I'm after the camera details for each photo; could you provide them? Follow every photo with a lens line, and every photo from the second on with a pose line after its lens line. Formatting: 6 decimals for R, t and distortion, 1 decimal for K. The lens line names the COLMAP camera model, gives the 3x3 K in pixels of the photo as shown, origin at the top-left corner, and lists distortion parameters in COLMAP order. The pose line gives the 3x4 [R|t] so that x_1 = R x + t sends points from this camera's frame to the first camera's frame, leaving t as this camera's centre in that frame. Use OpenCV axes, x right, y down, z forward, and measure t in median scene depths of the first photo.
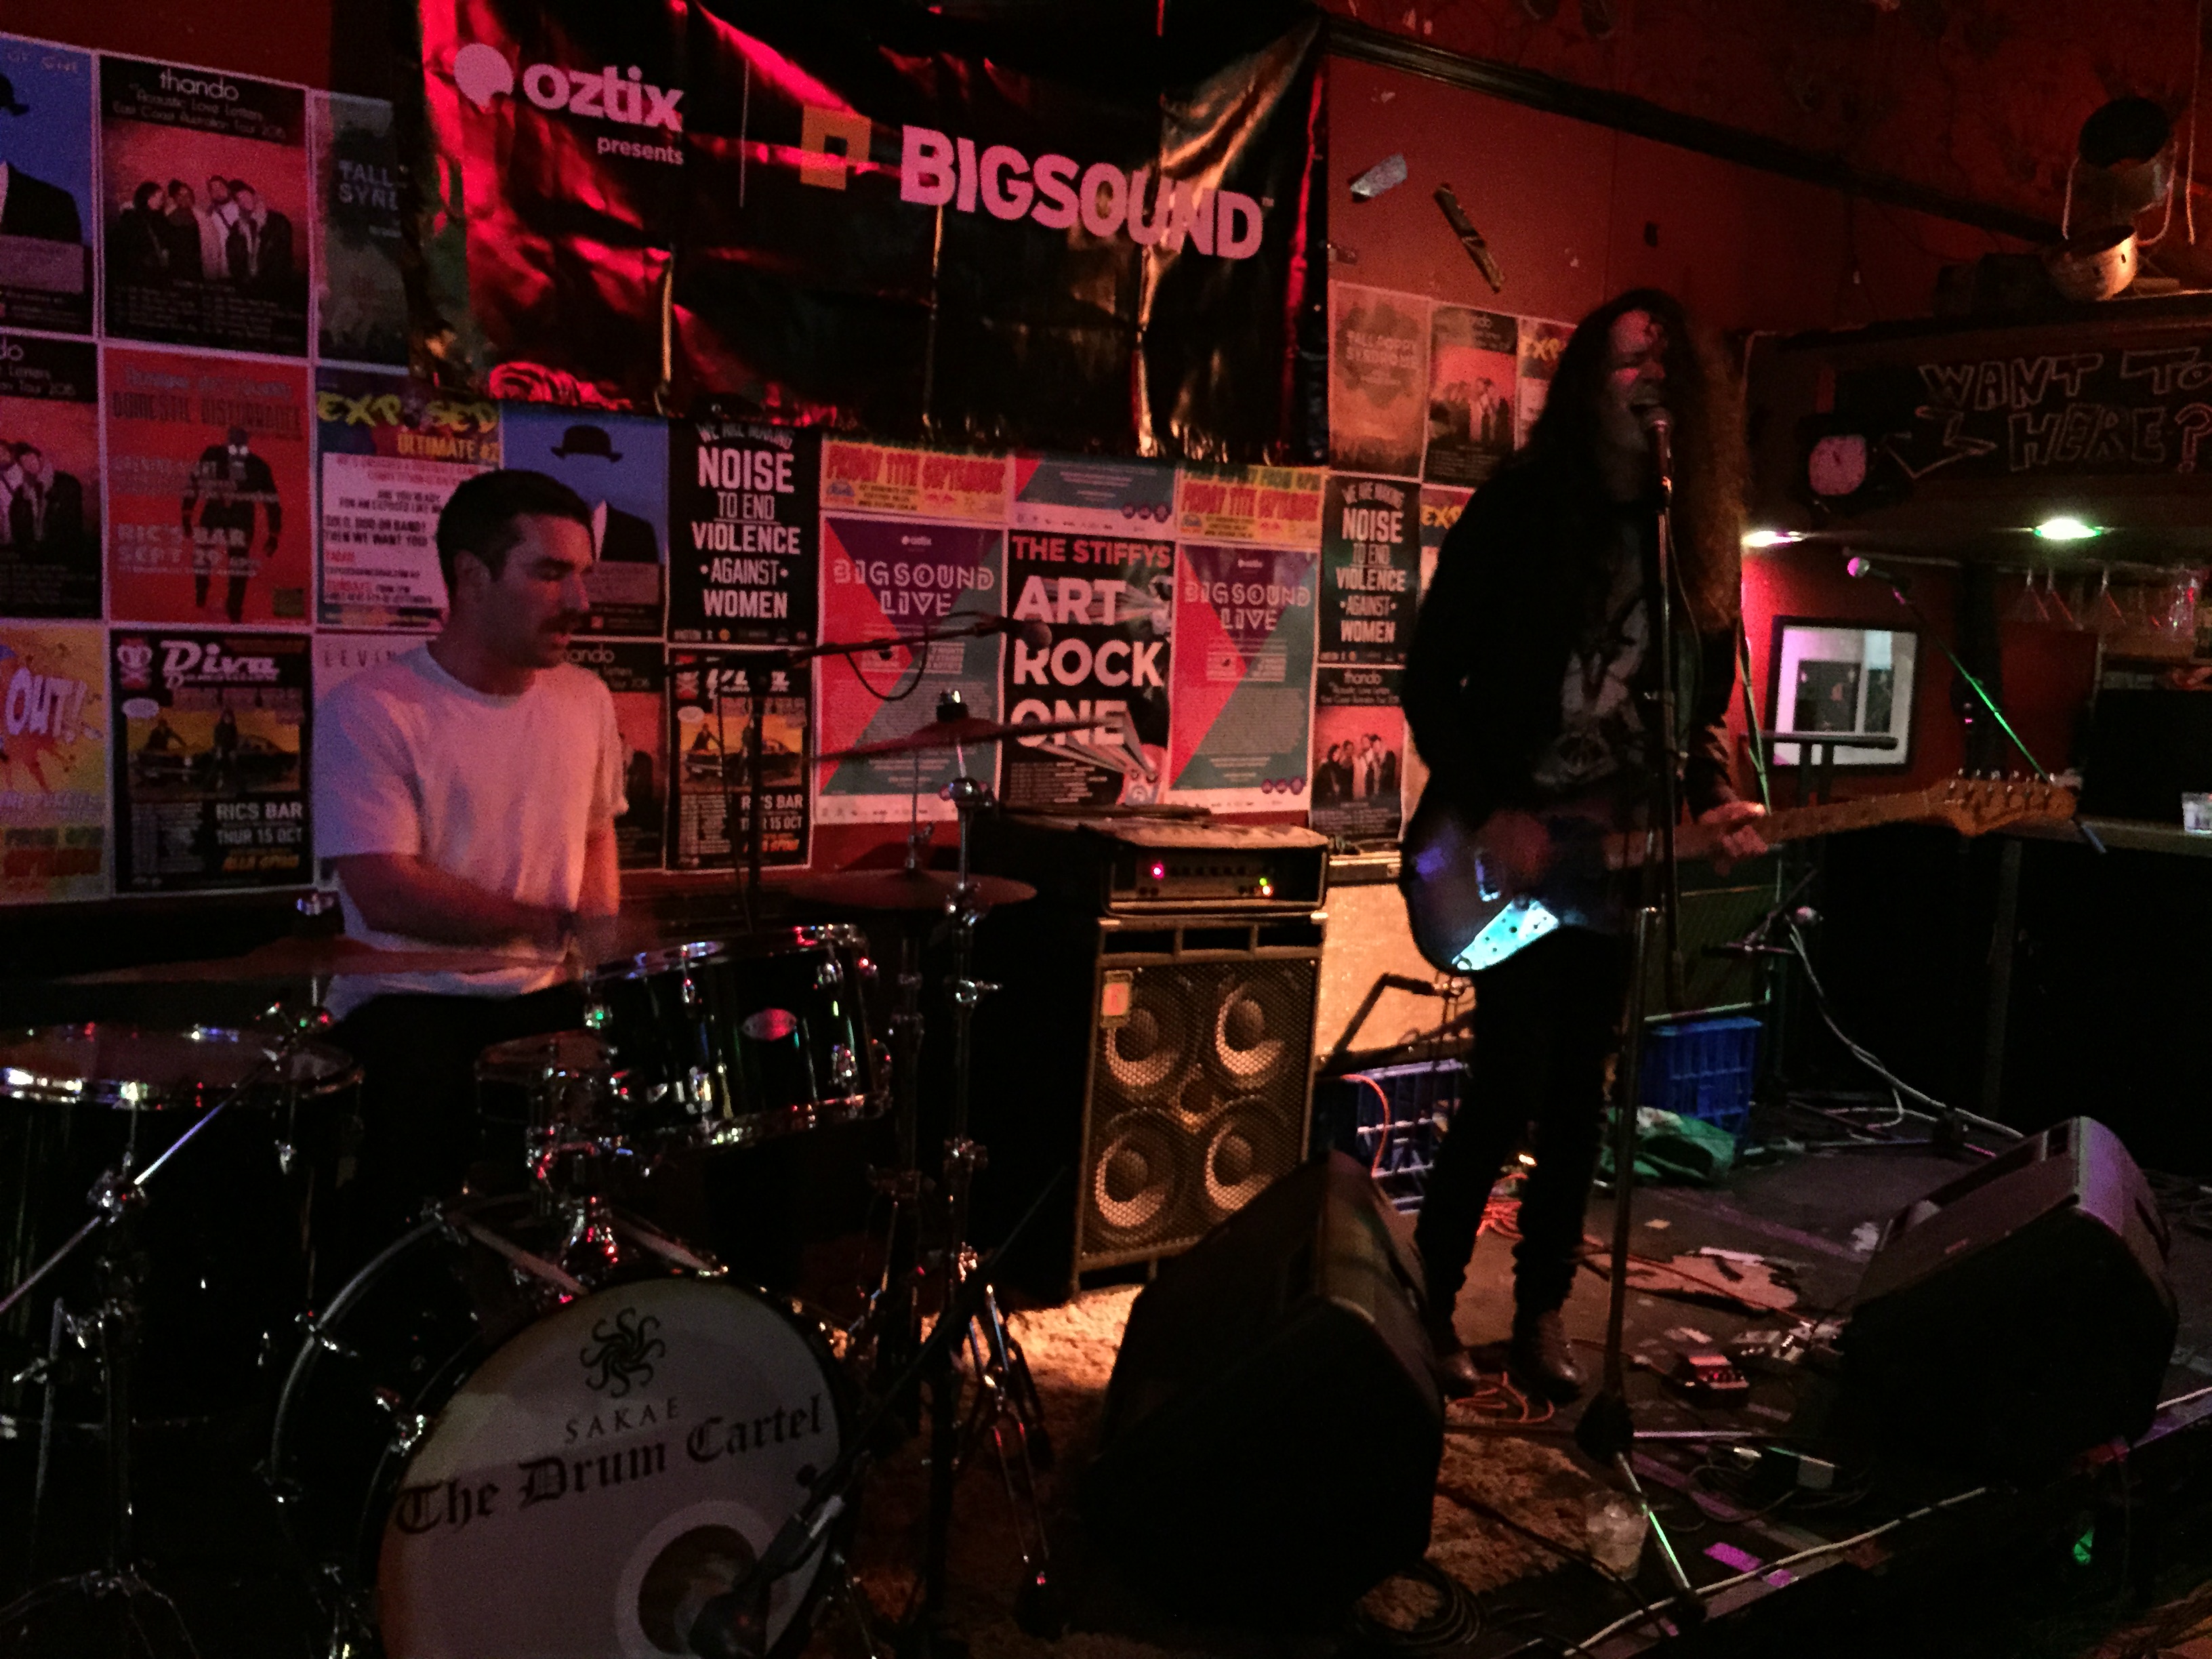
lens RADIAL K [[1885.3, 0, 1115.8], [0, 1885.3, 825.5], [0, 0, 1]] dist [0.065457, -0.088756]
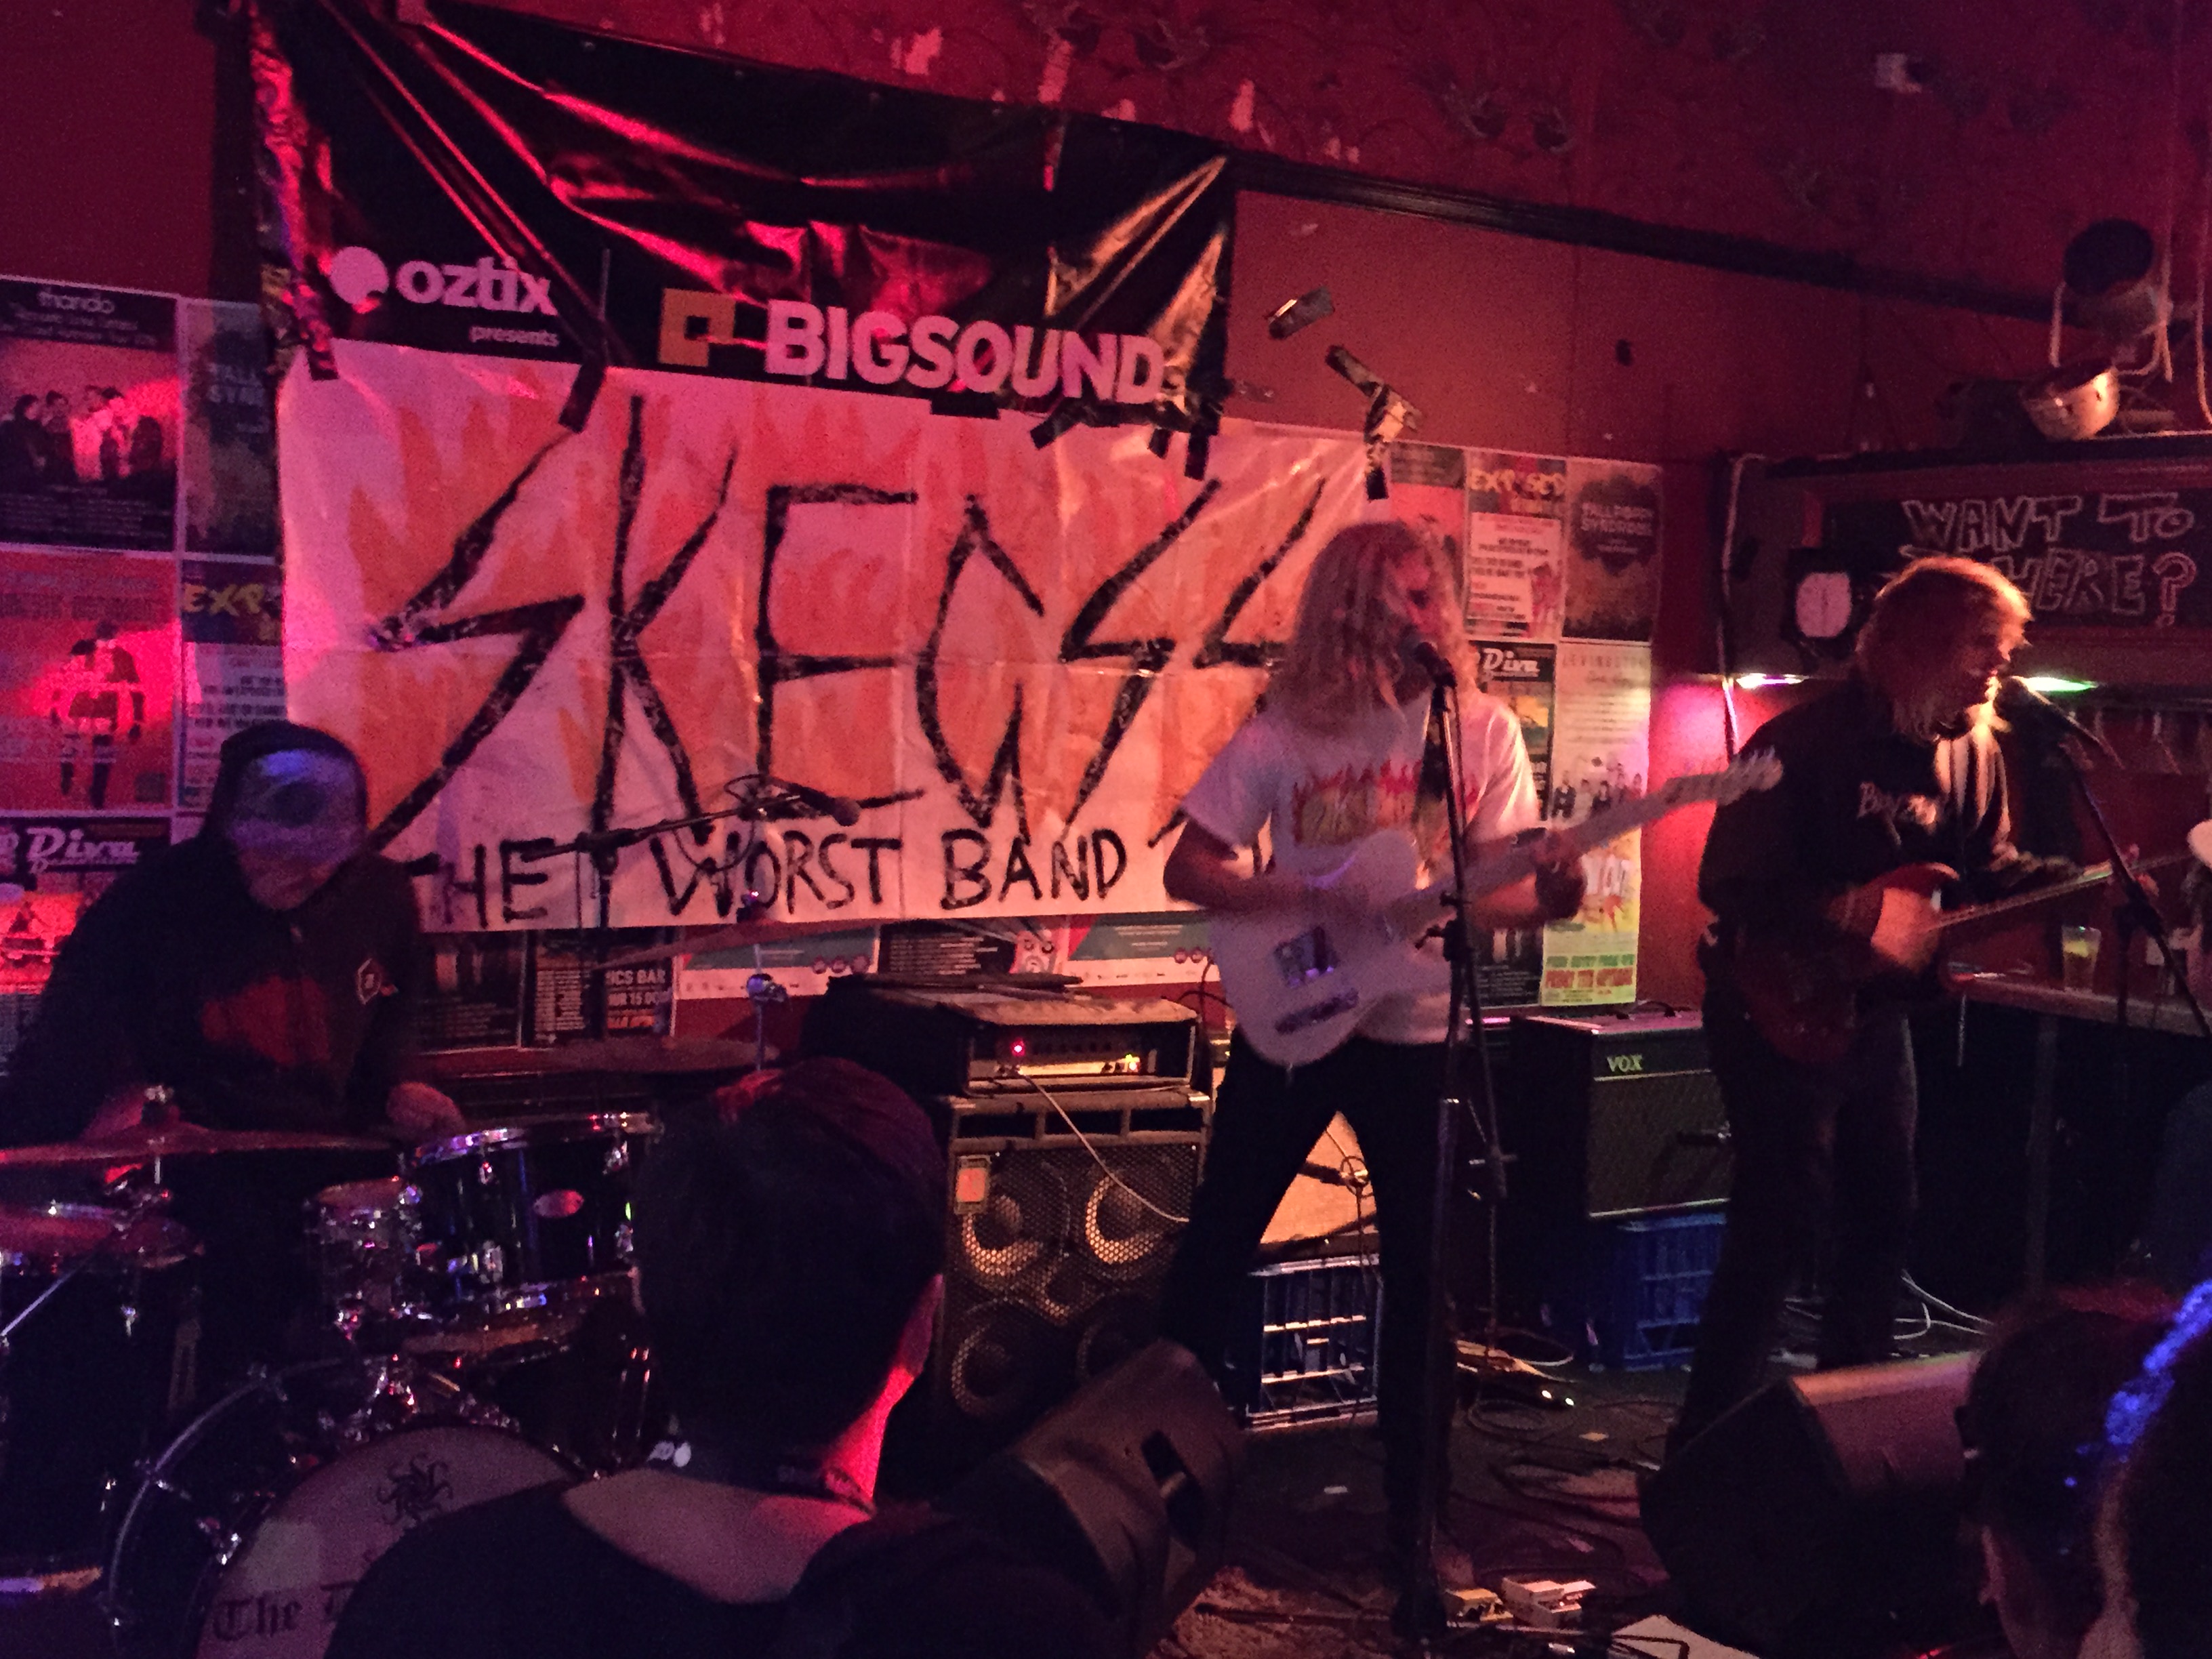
lens RADIAL K [[2470.4, 0, 1106.5], [0, 2470.4, 840.1], [0, 0, 1]] dist [0.047834, 0.000000]
pose [[0.998929, 0.004253, -0.046068, 0.126011], [-0.006402, 0.998893, -0.046595, -0.026247], [0.045819, 0.046840, 0.997851, -0.277335]]
